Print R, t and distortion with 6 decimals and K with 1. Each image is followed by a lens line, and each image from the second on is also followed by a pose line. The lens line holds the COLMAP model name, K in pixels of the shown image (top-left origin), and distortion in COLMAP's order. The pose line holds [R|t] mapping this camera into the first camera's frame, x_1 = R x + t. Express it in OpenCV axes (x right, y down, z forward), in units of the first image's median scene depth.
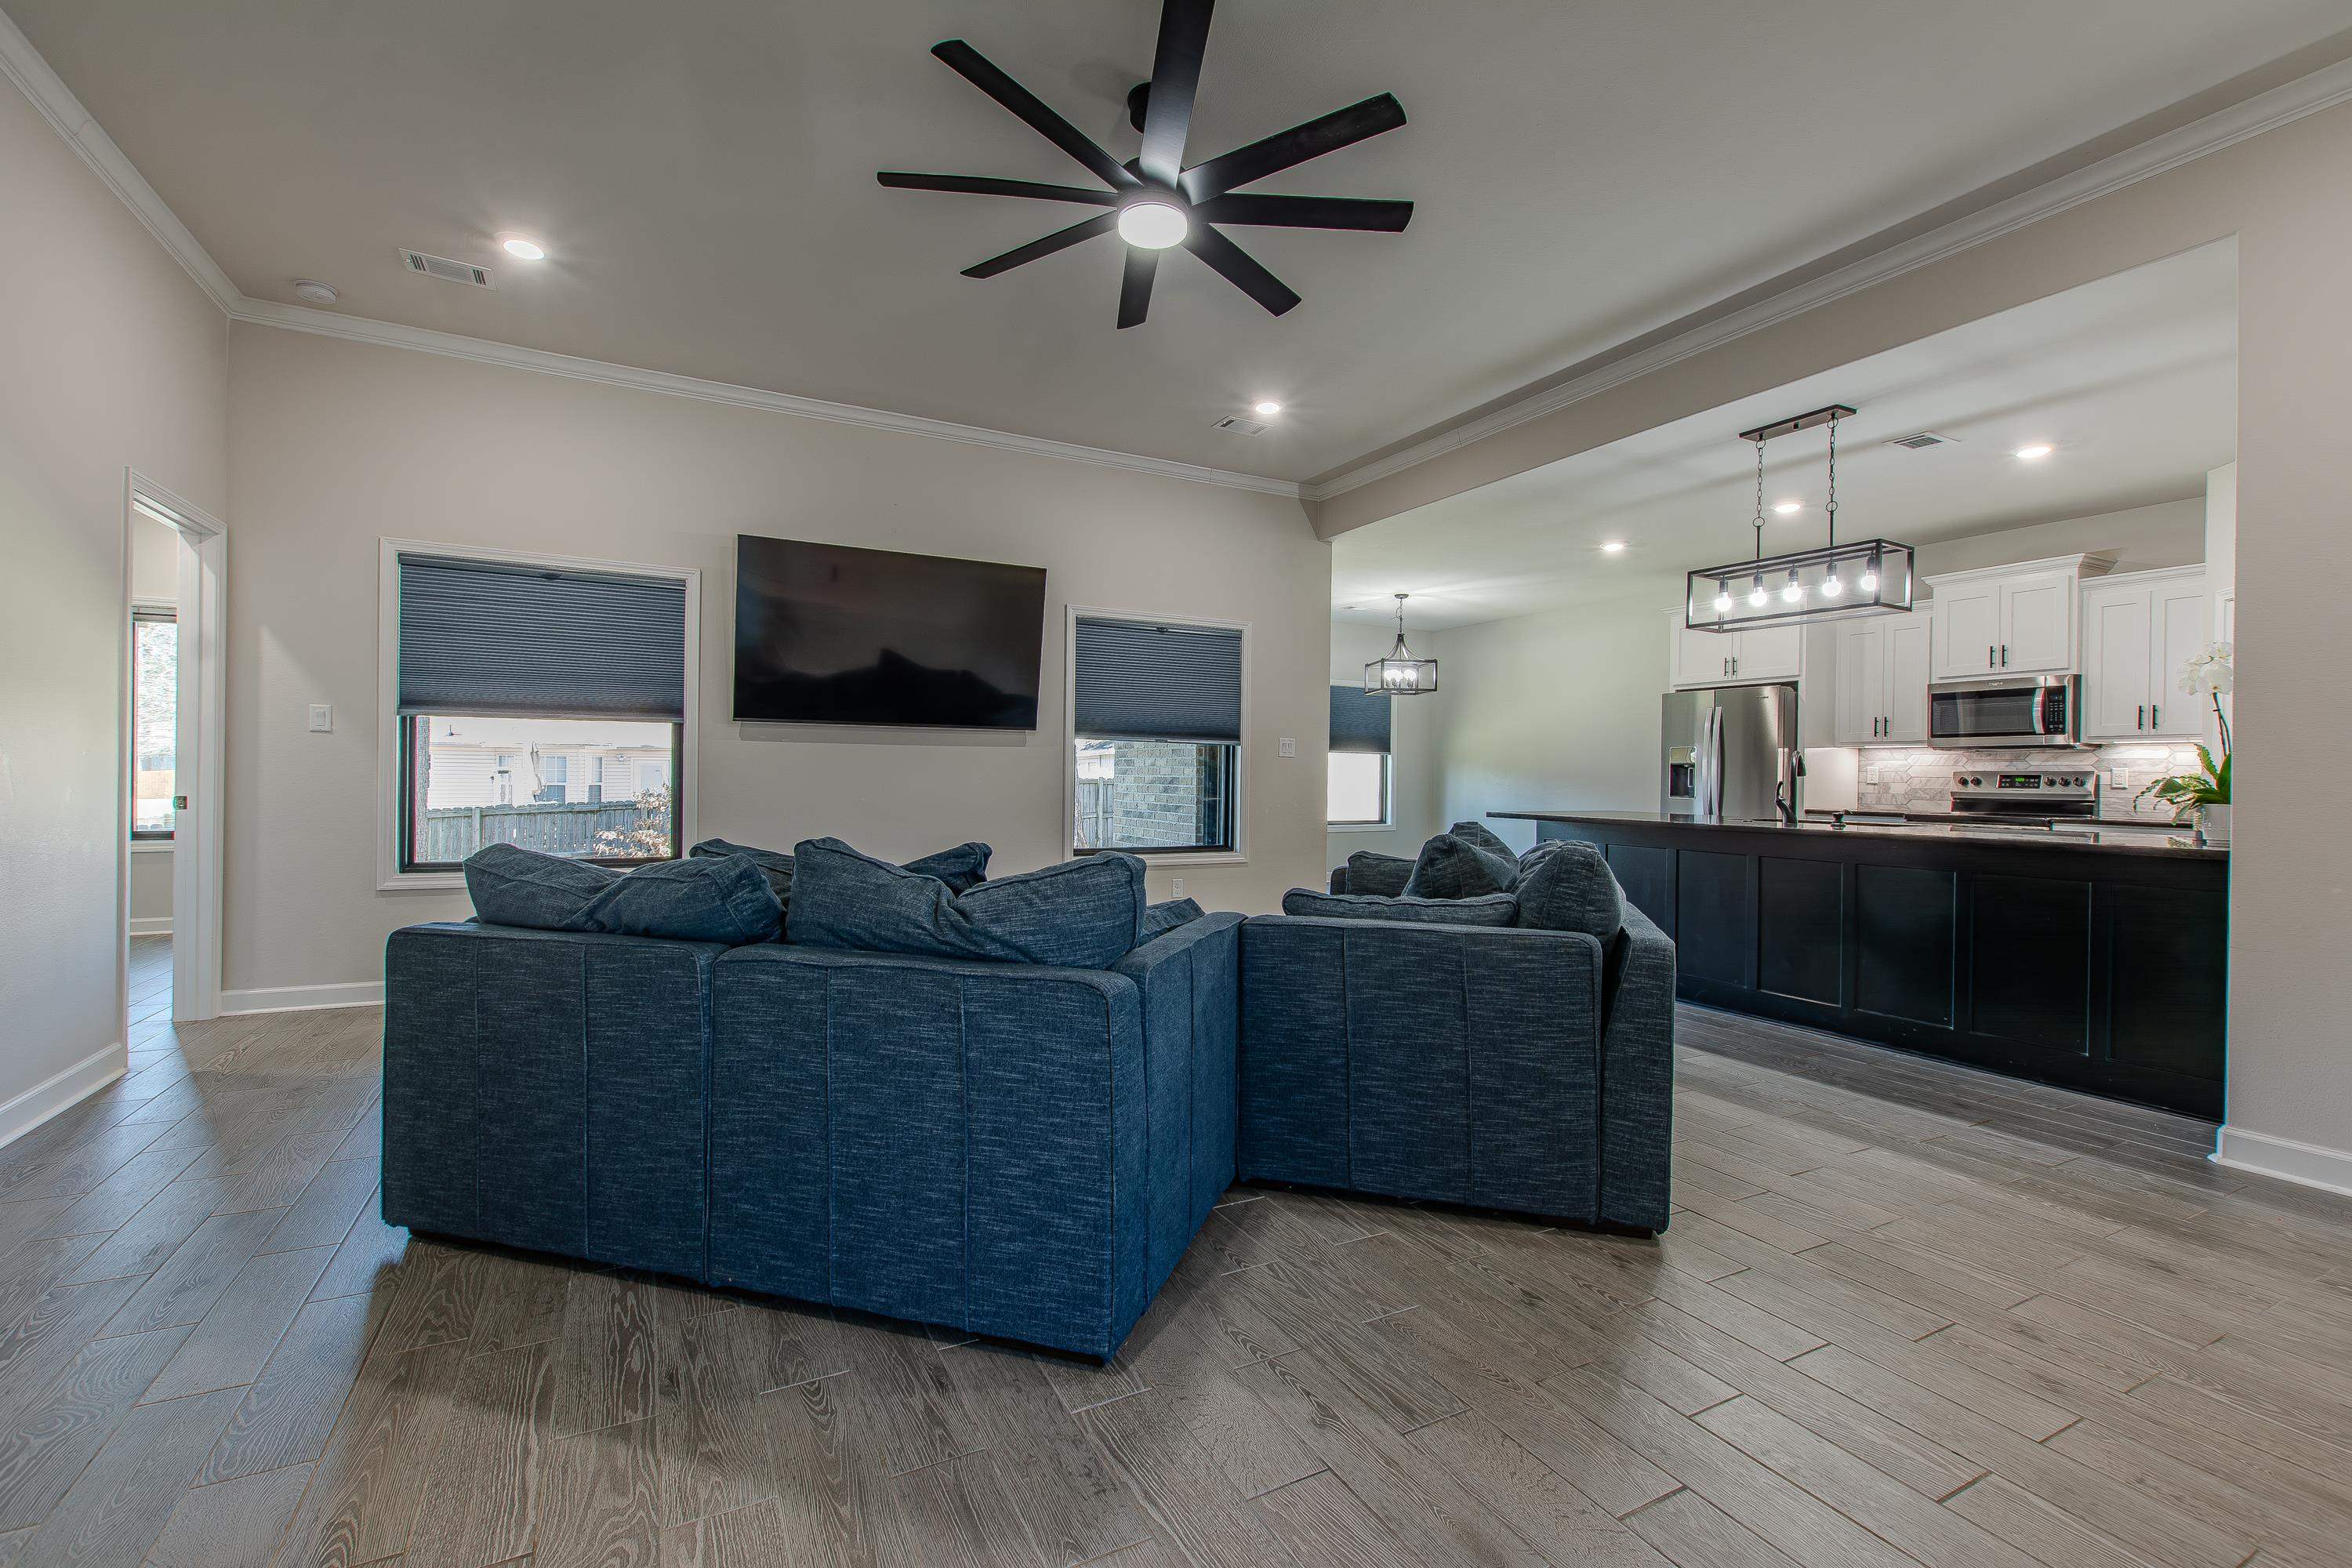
lens RADIAL K [[1017.1, 0, 1183.3], [0, 1017.1, 790.4], [0, 0, 1]] dist [0.007619, -0.004059]
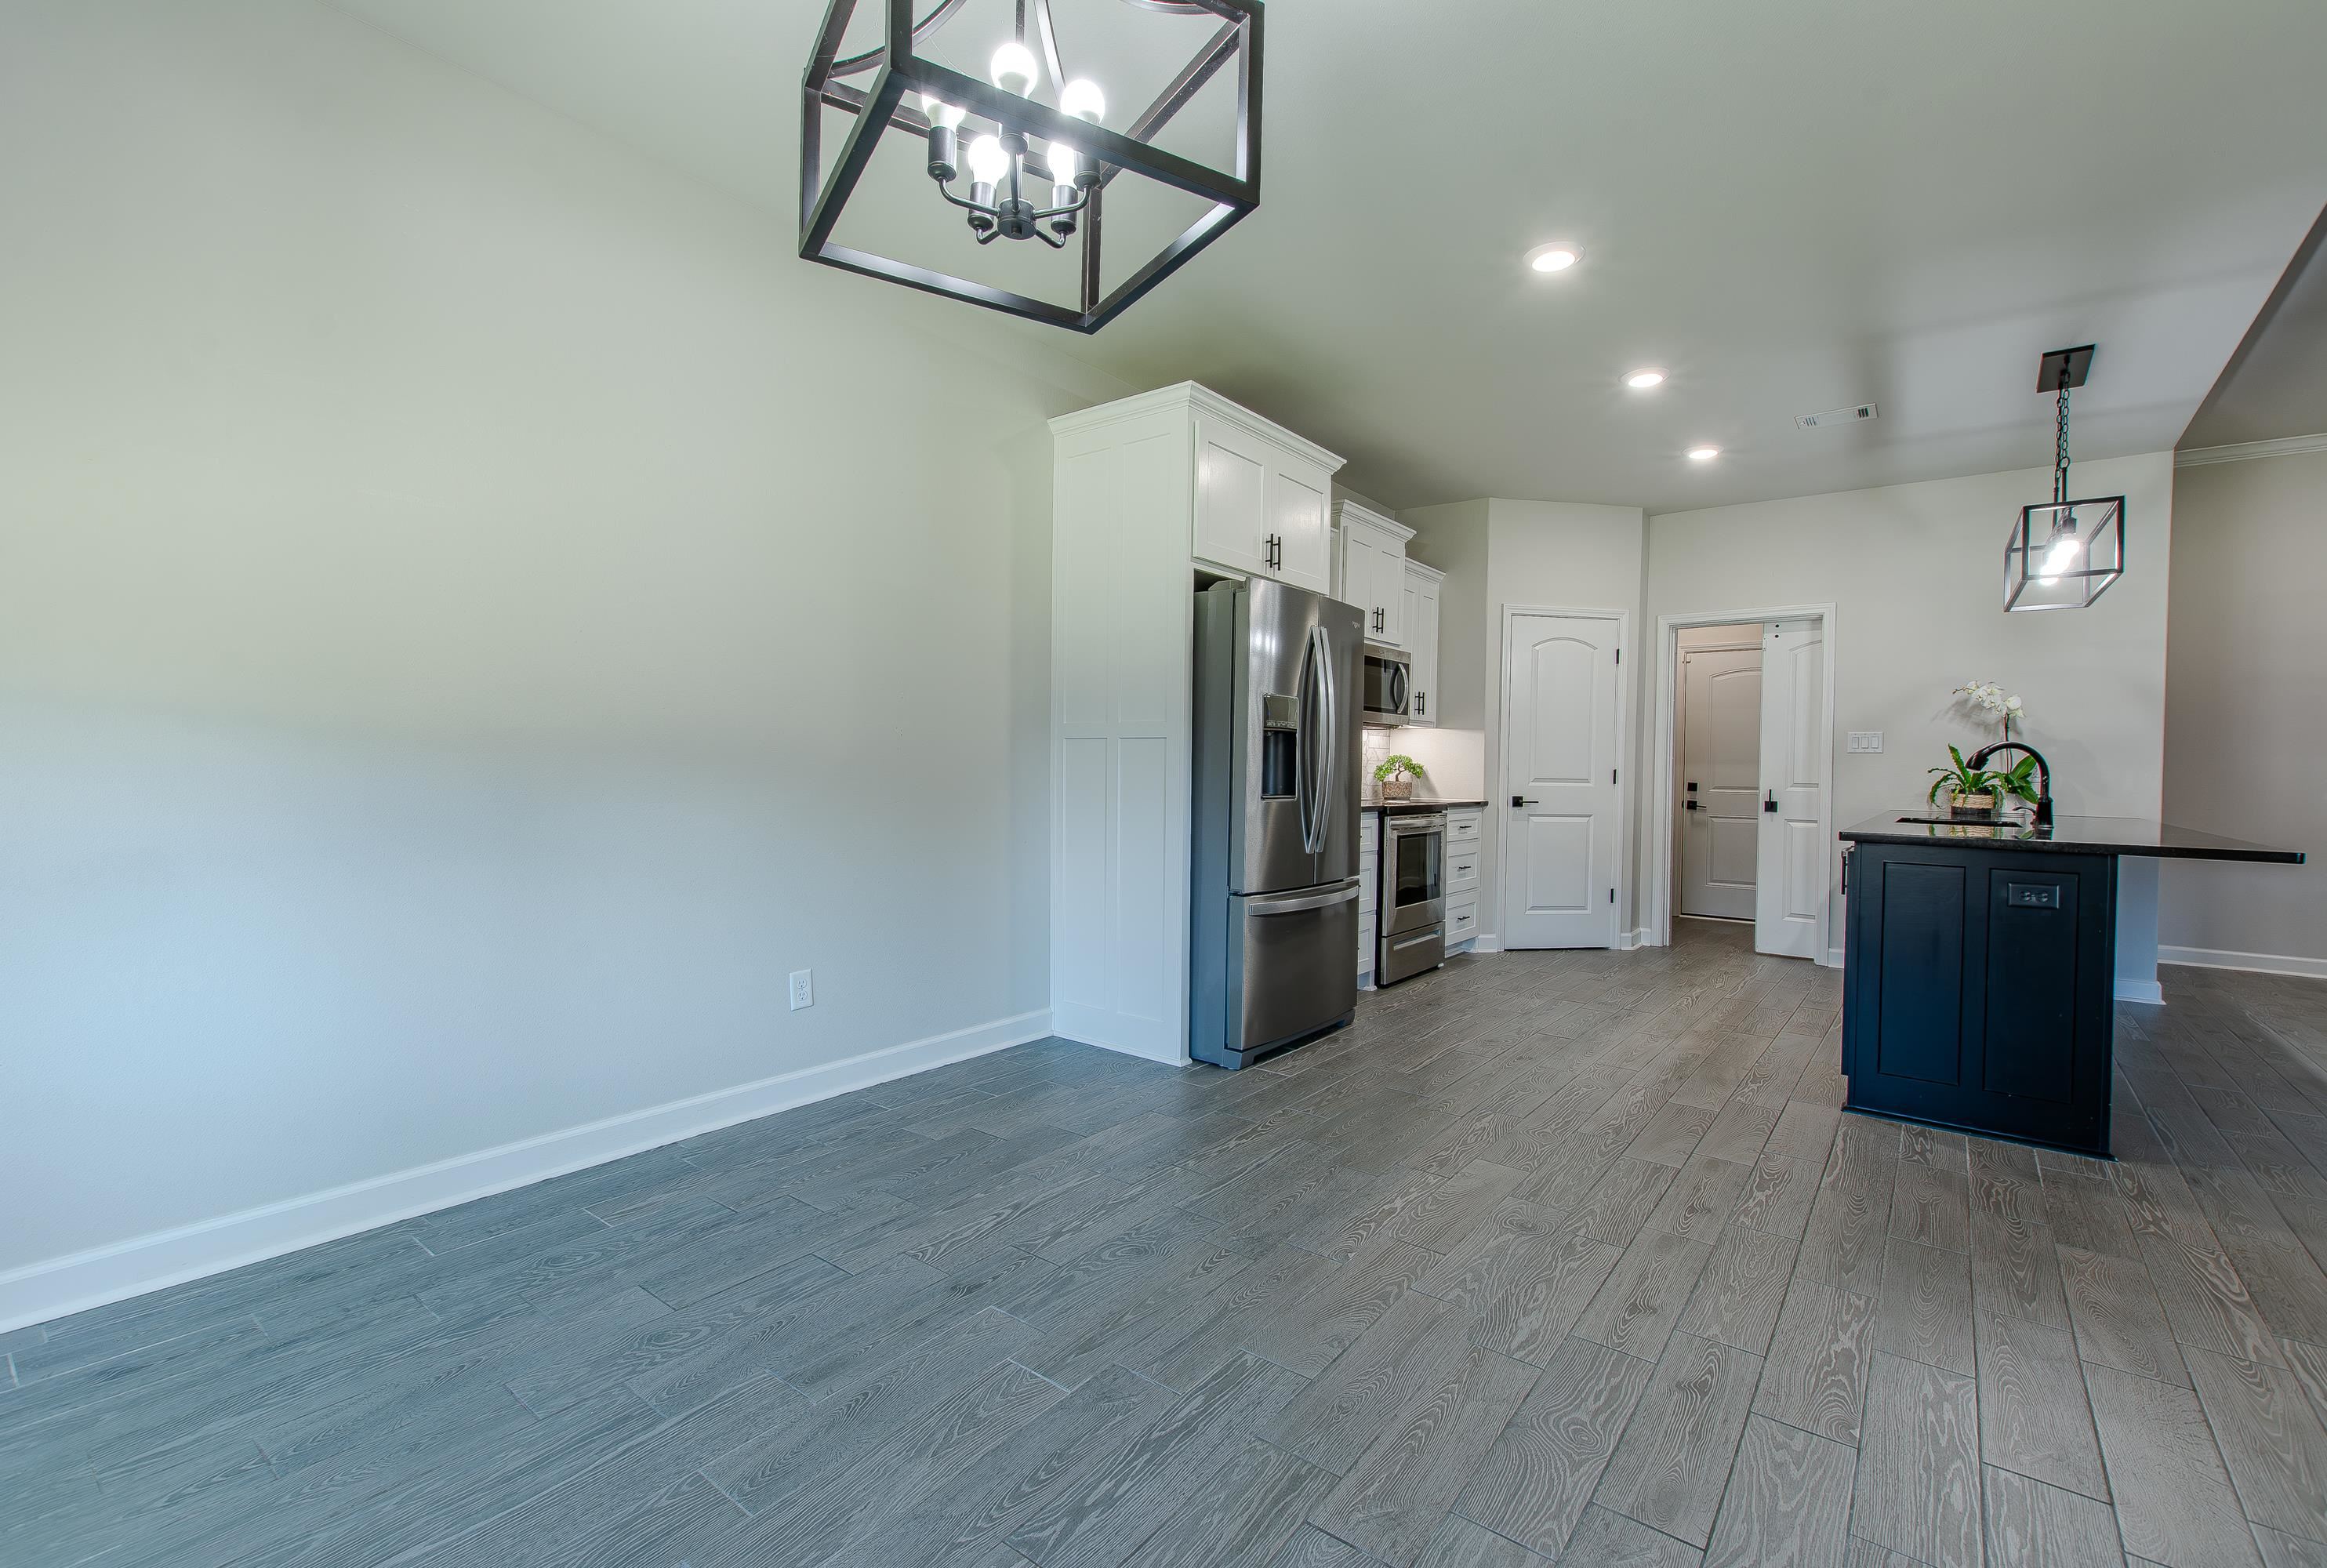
lens RADIAL K [[1016.9, 0, 1154.2], [0, 1016.9, 776.1], [0, 0, 1]] dist [0.006279, -0.002477]
pose [[-0.403408, -0.027624, 0.914603, 0.091307], [-0.009126, 0.999616, 0.026166, -0.022759], [-0.914975, 0.002209, -0.403505, 1.796522]]
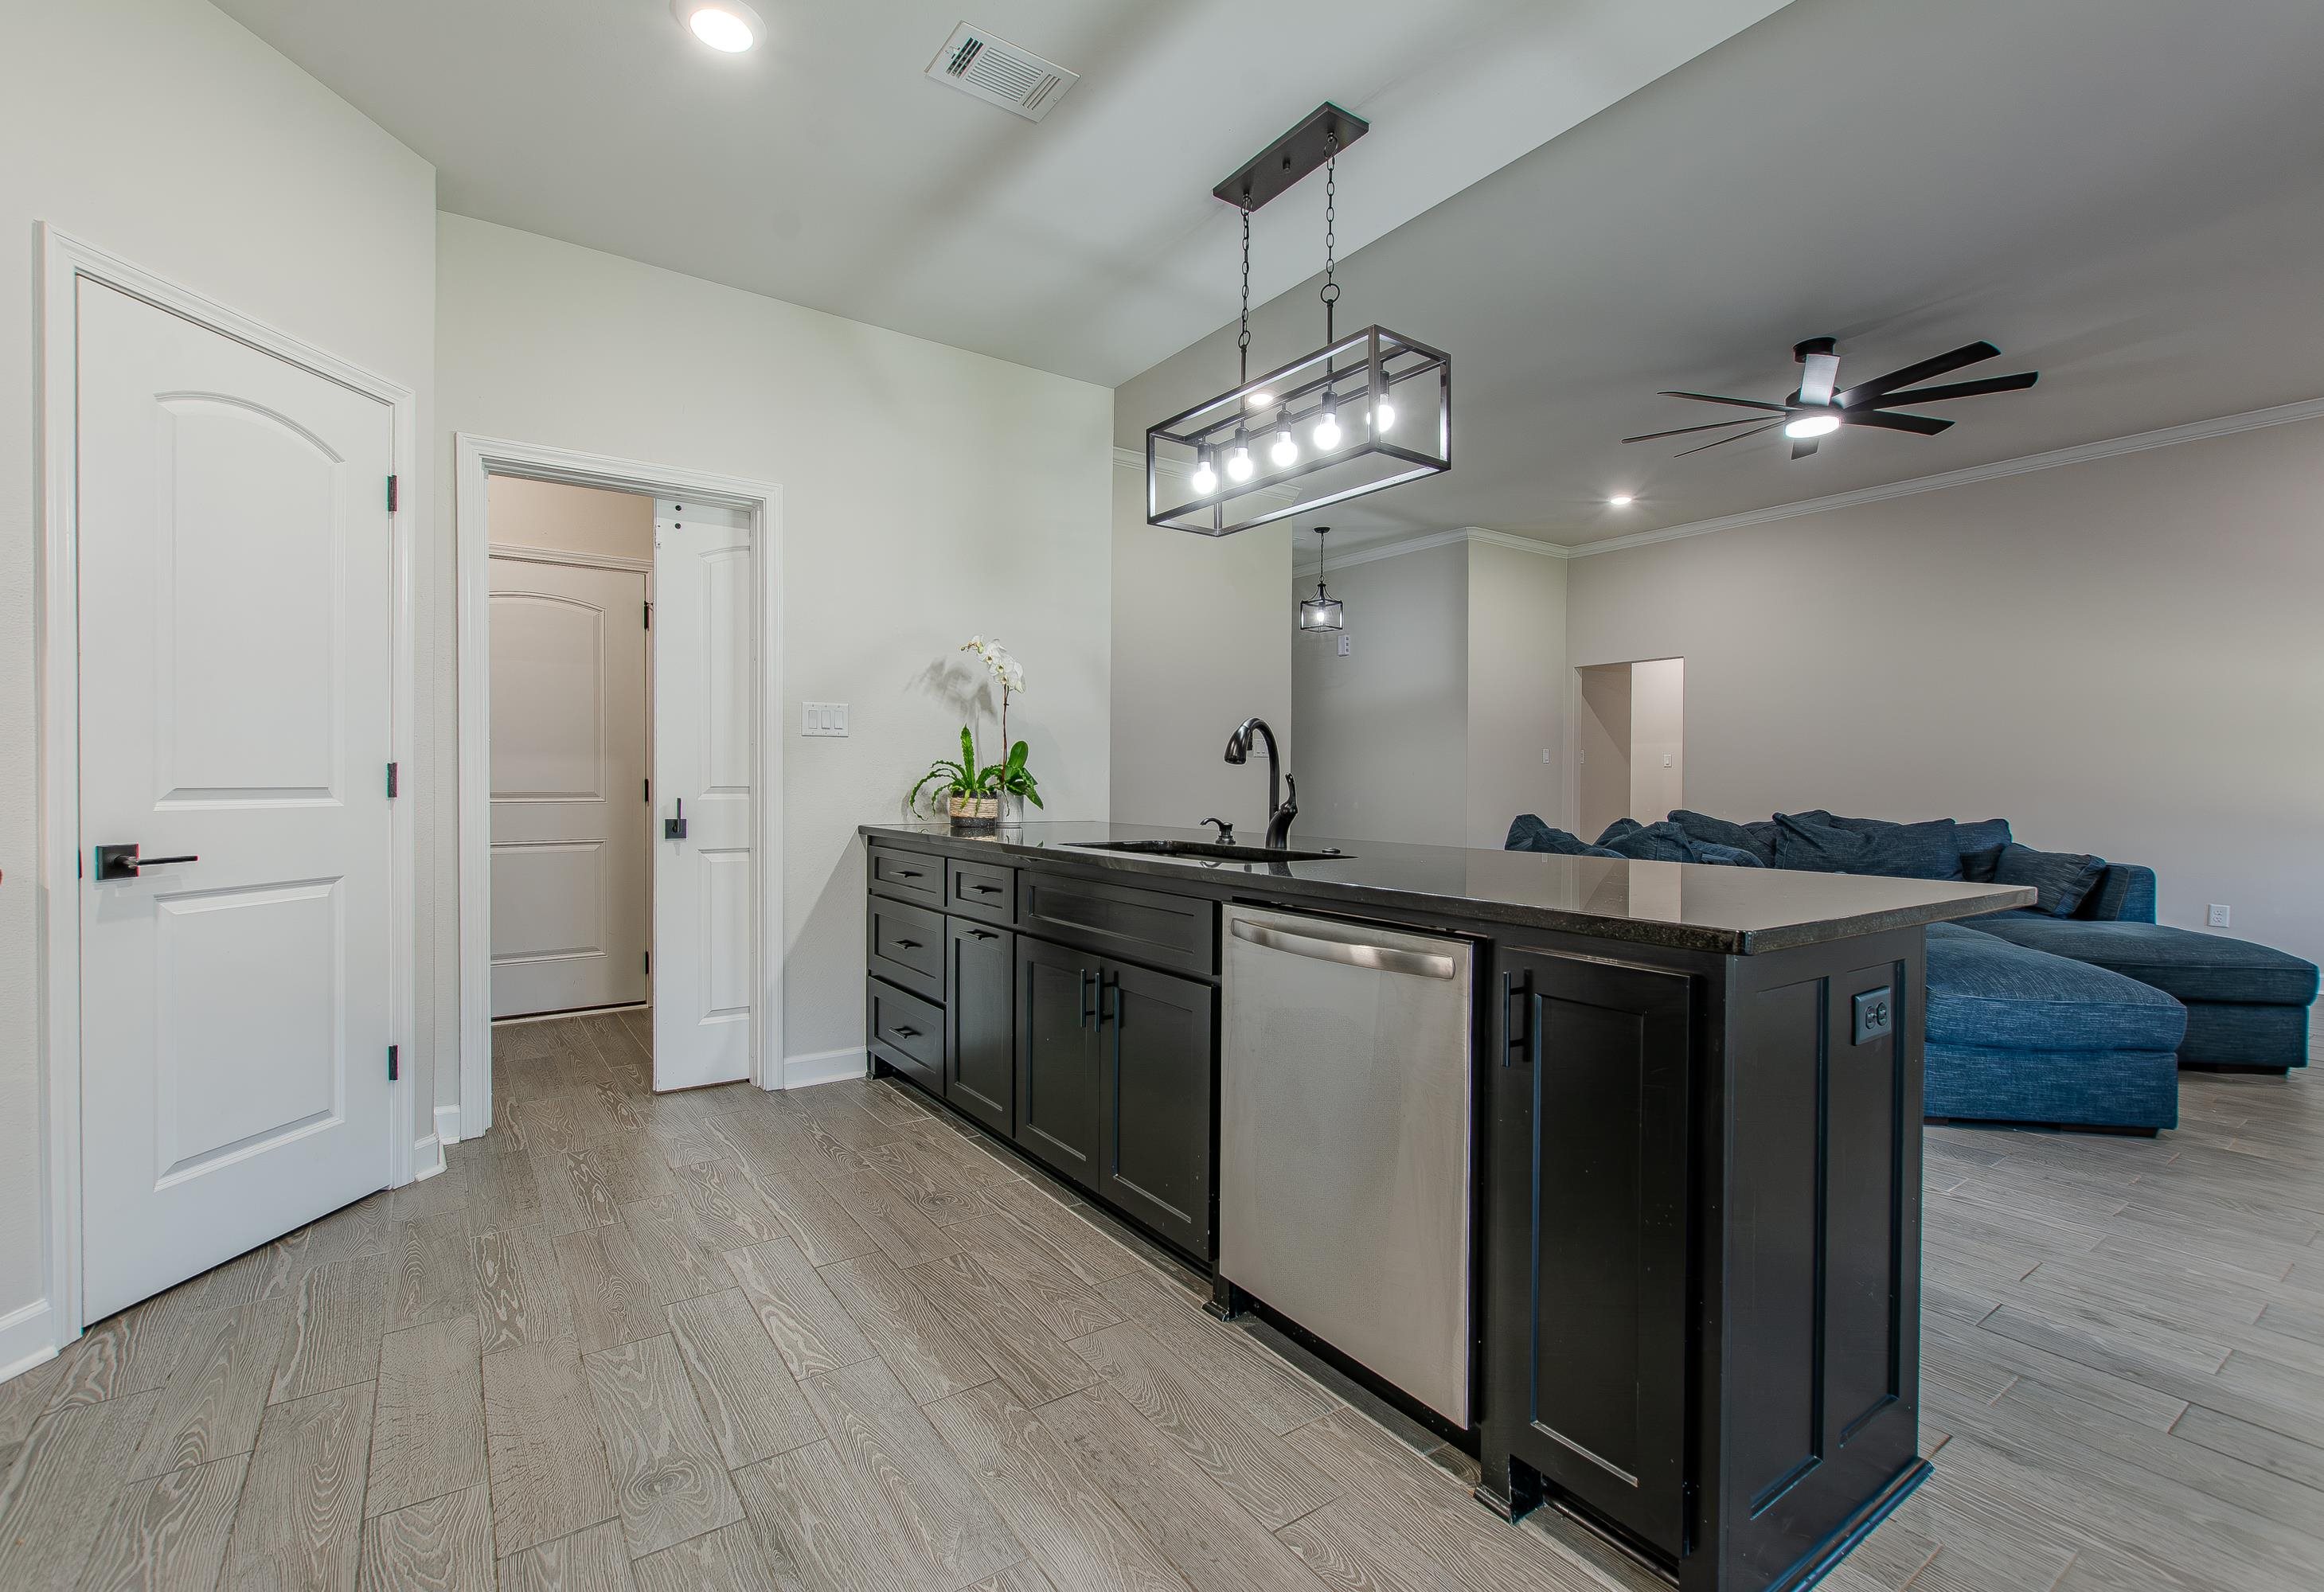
lens RADIAL K [[1031.5, 0, 1142.5], [0, 1031.5, 792.5], [0, 0, 1]] dist [0.004003, -0.002435]
pose [[-0.992807, -0.017814, -0.118393, 0.648806], [-0.021097, 0.999425, 0.026535, -0.011015], [0.117852, 0.028841, -0.992612, 1.377189]]
